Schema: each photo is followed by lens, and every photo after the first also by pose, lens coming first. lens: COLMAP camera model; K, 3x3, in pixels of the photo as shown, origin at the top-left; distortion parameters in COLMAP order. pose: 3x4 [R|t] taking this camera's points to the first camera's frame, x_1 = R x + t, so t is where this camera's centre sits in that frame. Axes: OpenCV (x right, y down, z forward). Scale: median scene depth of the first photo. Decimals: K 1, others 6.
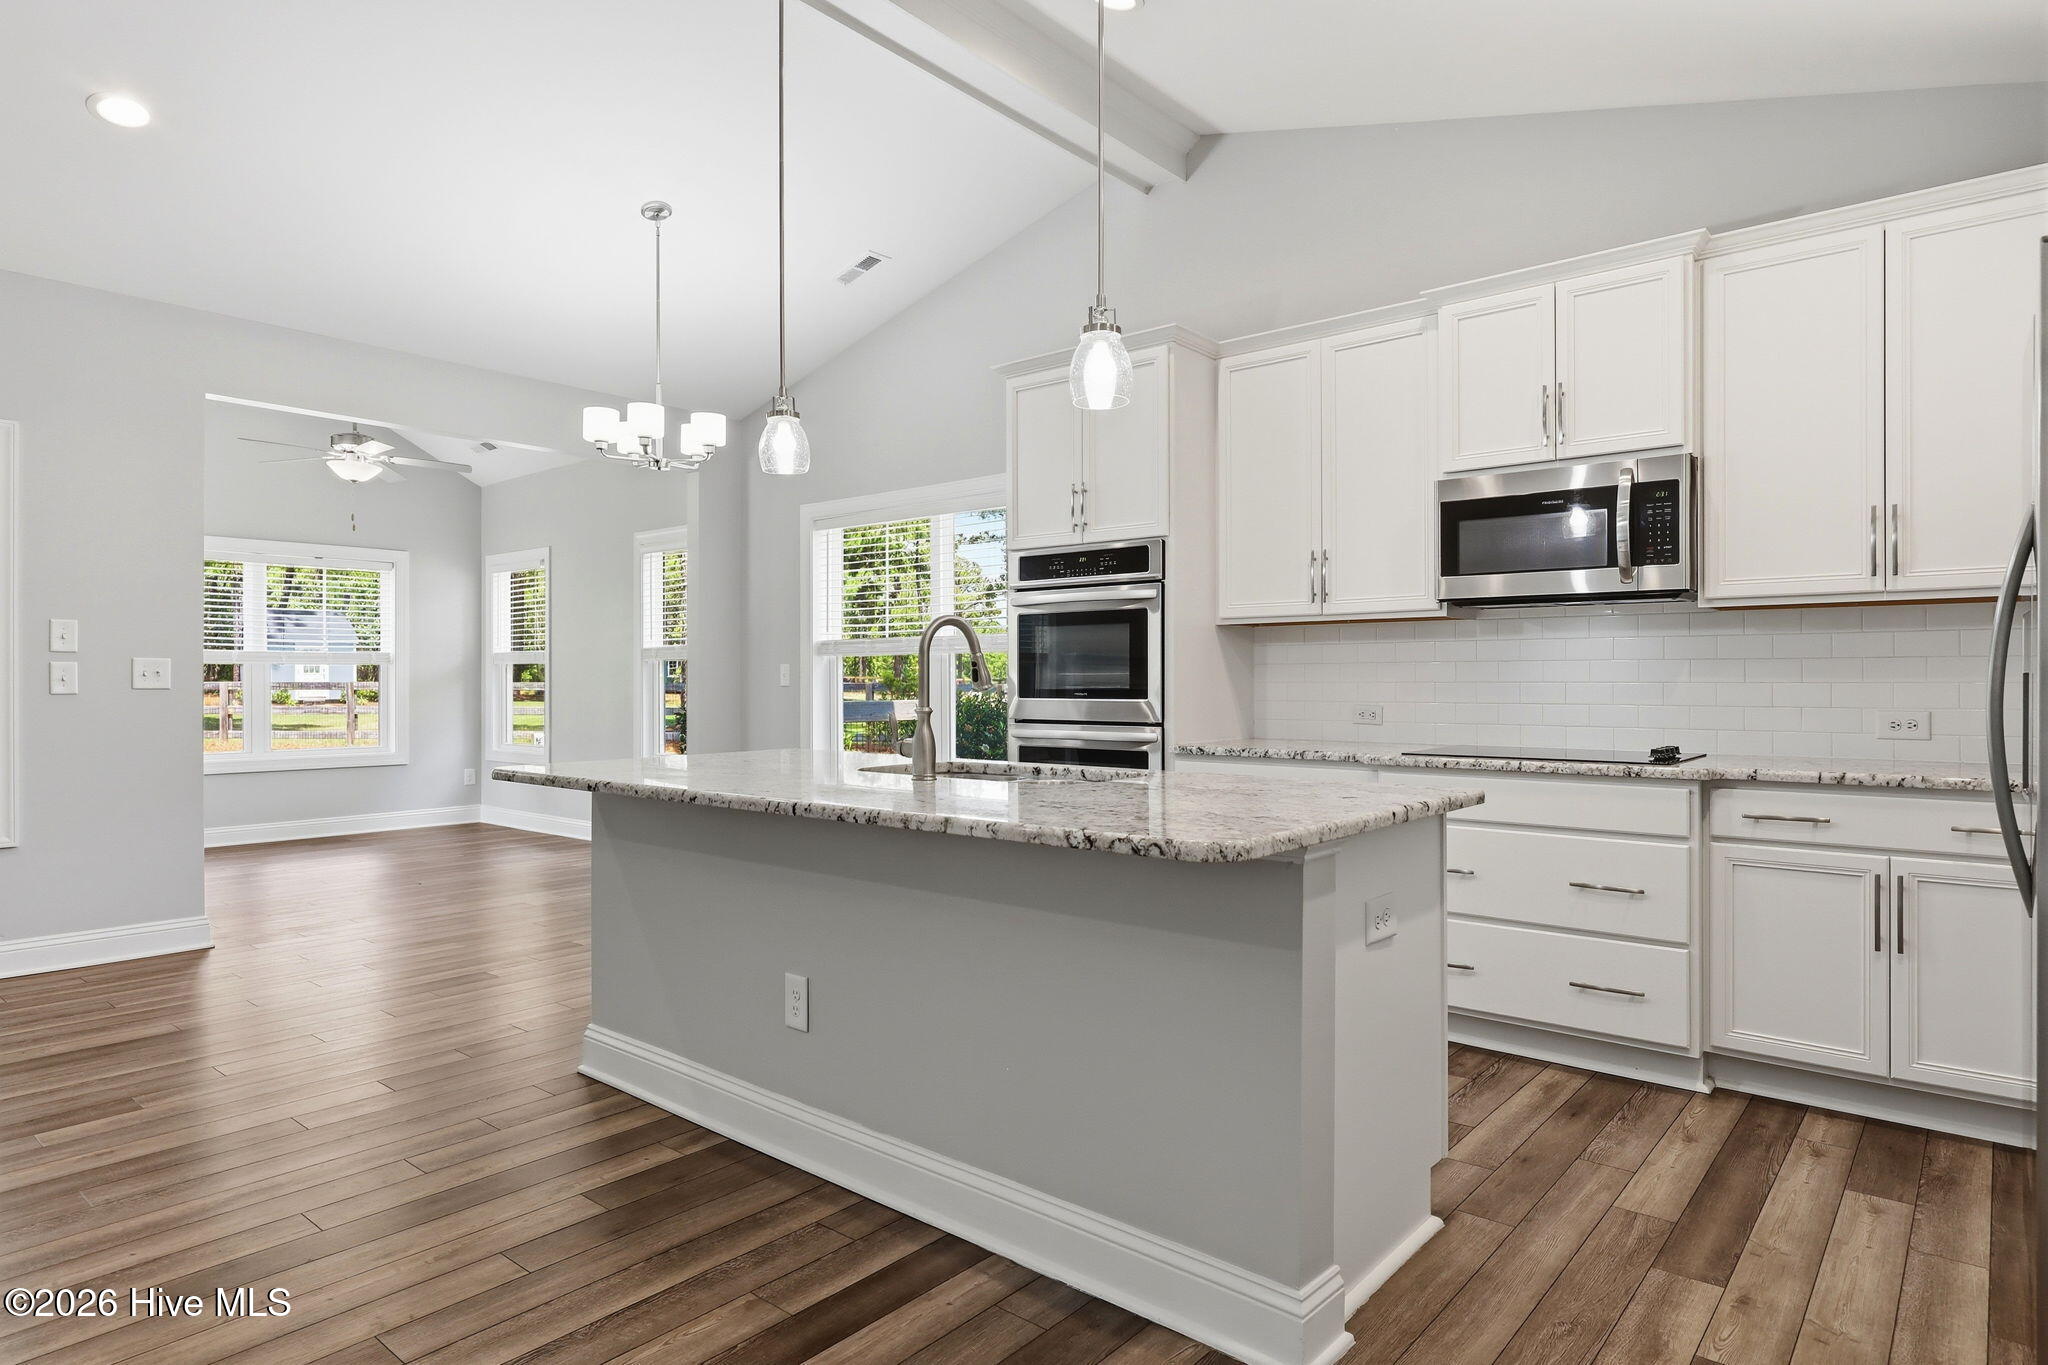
lens RADIAL K [[1154.4, 0, 1033.8], [0, 1154.4, 680.8], [0, 0, 1]] dist [-0.003847, -0.002783]
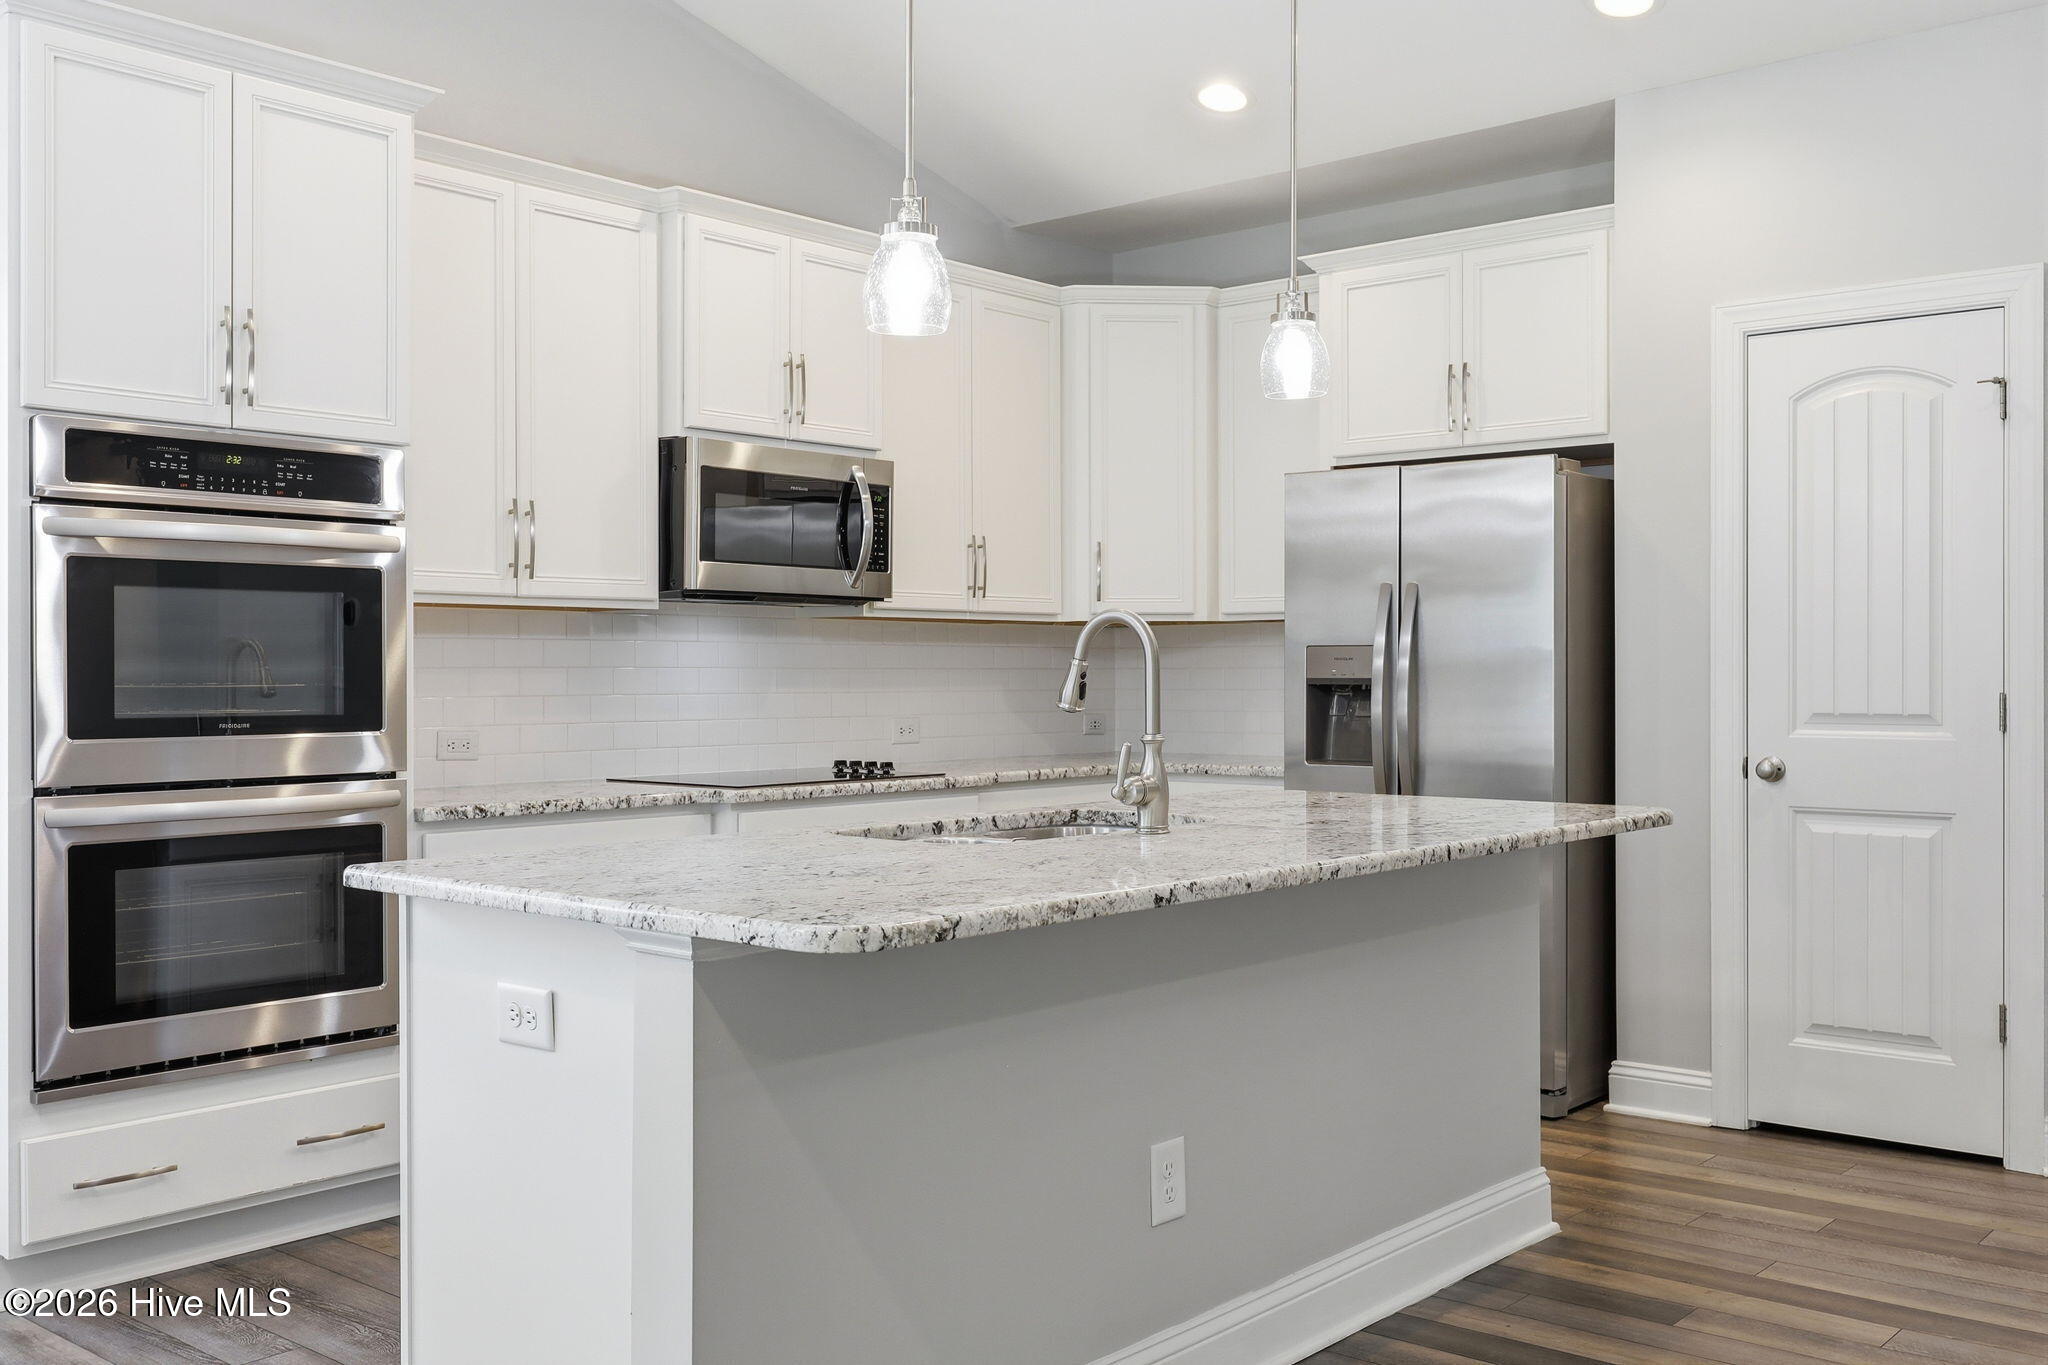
lens RADIAL K [[1940.6, 0, 1021.4], [0, 1940.6, 676.8], [0, 0, 1]] dist [-0.014082, 0.000000]
pose [[-0.001211, 0.001178, 0.999999, -1.072328], [0.003794, 0.999992, -0.001173, -0.010281], [-0.999992, 0.003793, -0.001215, 0.875698]]
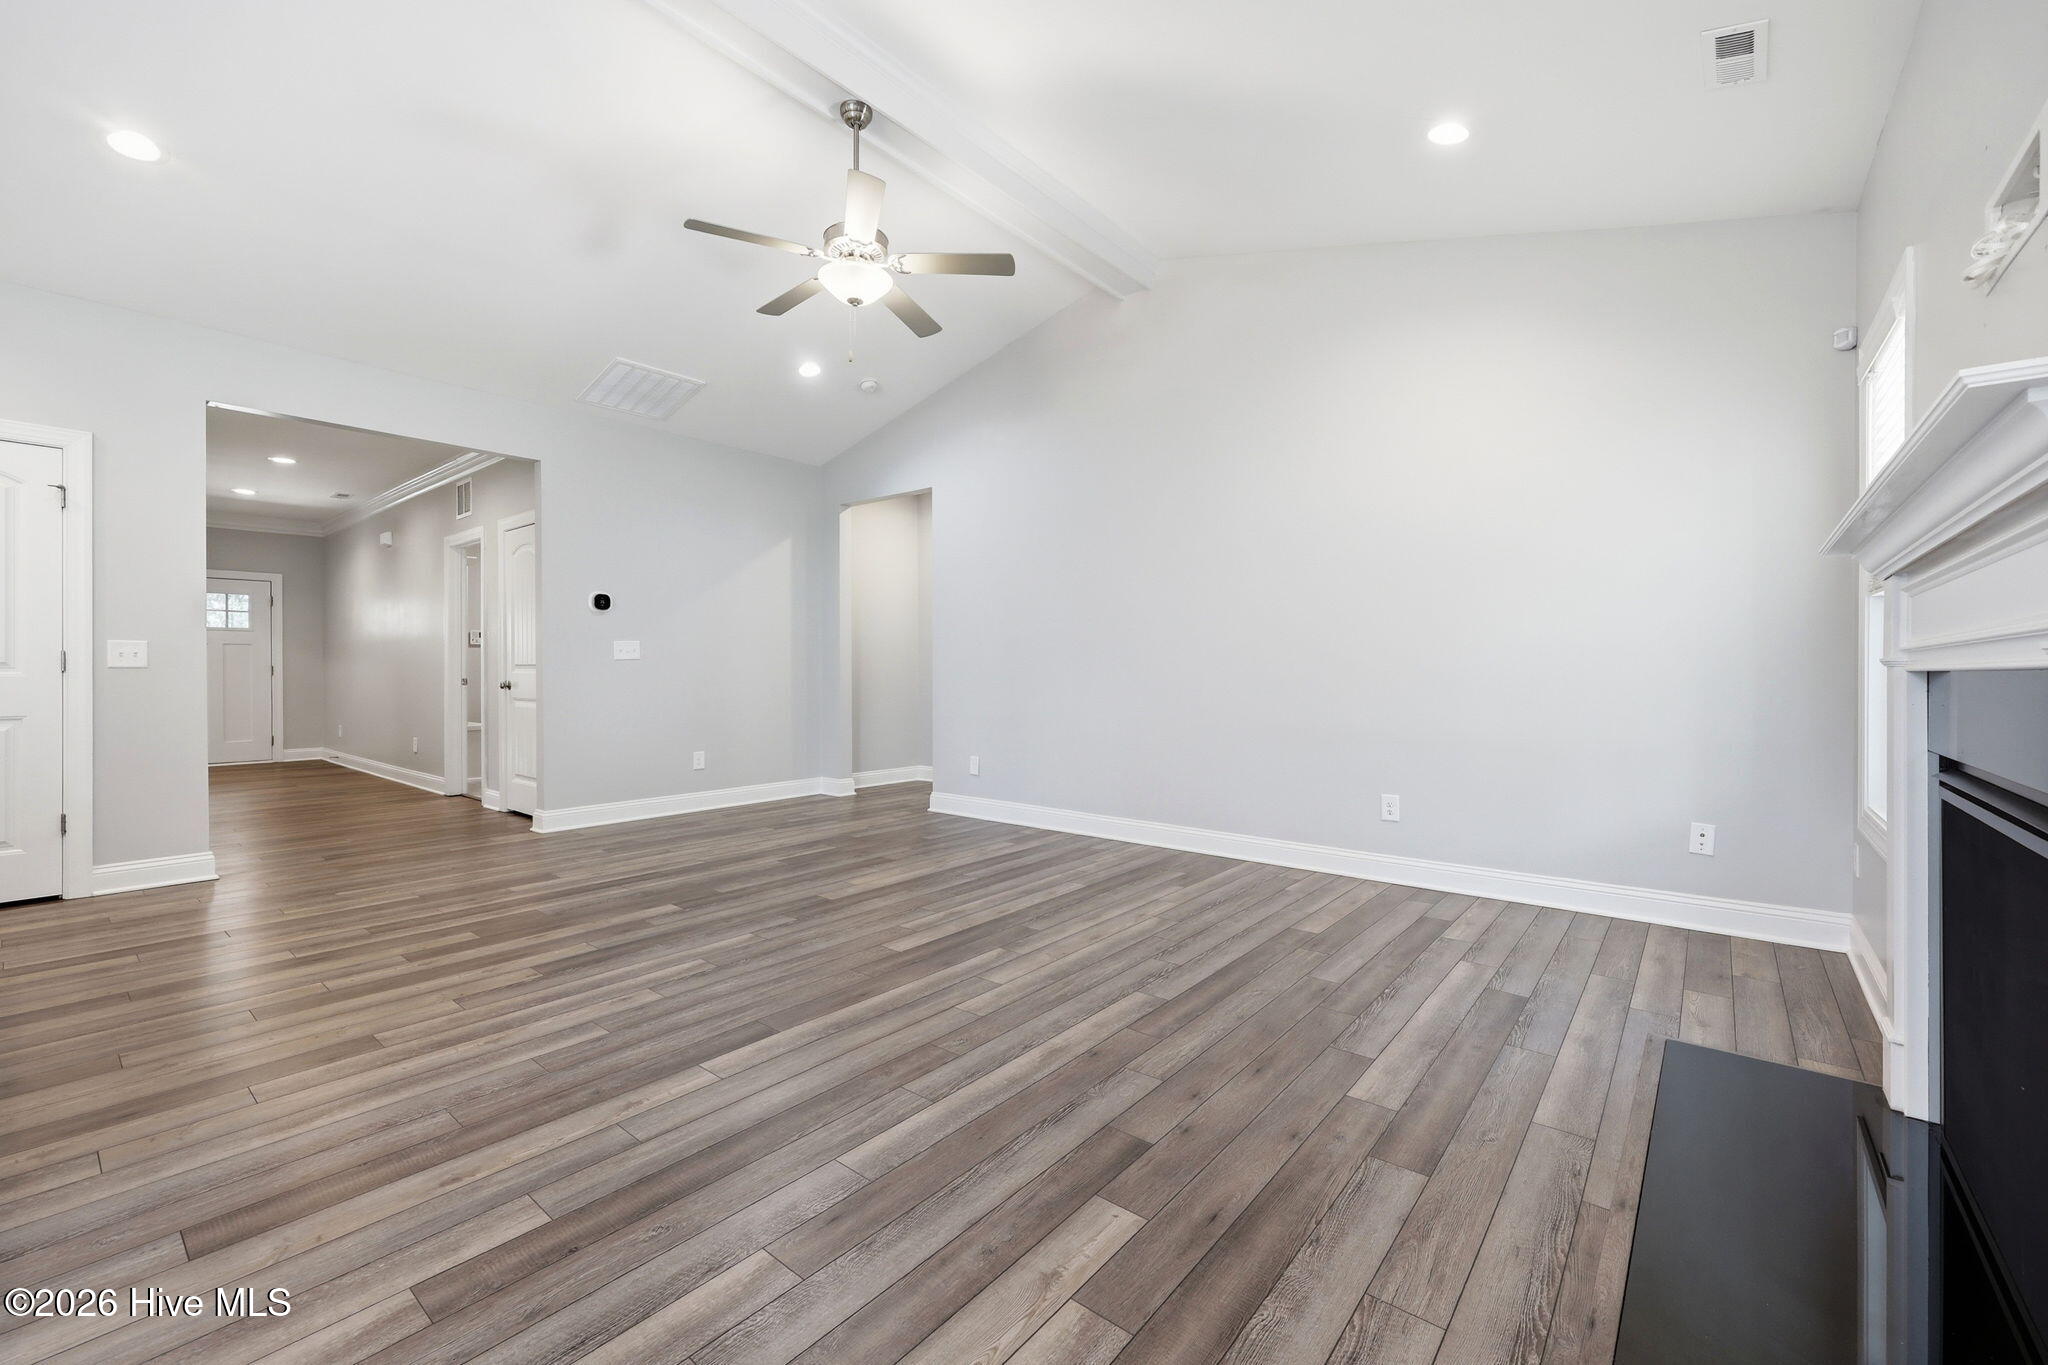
lens RADIAL K [[837.1, 0, 1024.1], [0, 837.1, 678.1], [0, 0, 1]] dist [-0.001510, 0.000462]
pose [[-0.999986, 0.000702, -0.005273, -0.999523], [0.000655, 0.999960, 0.008866, 0.029426], [0.005279, 0.008862, -0.999947, 1.313311]]
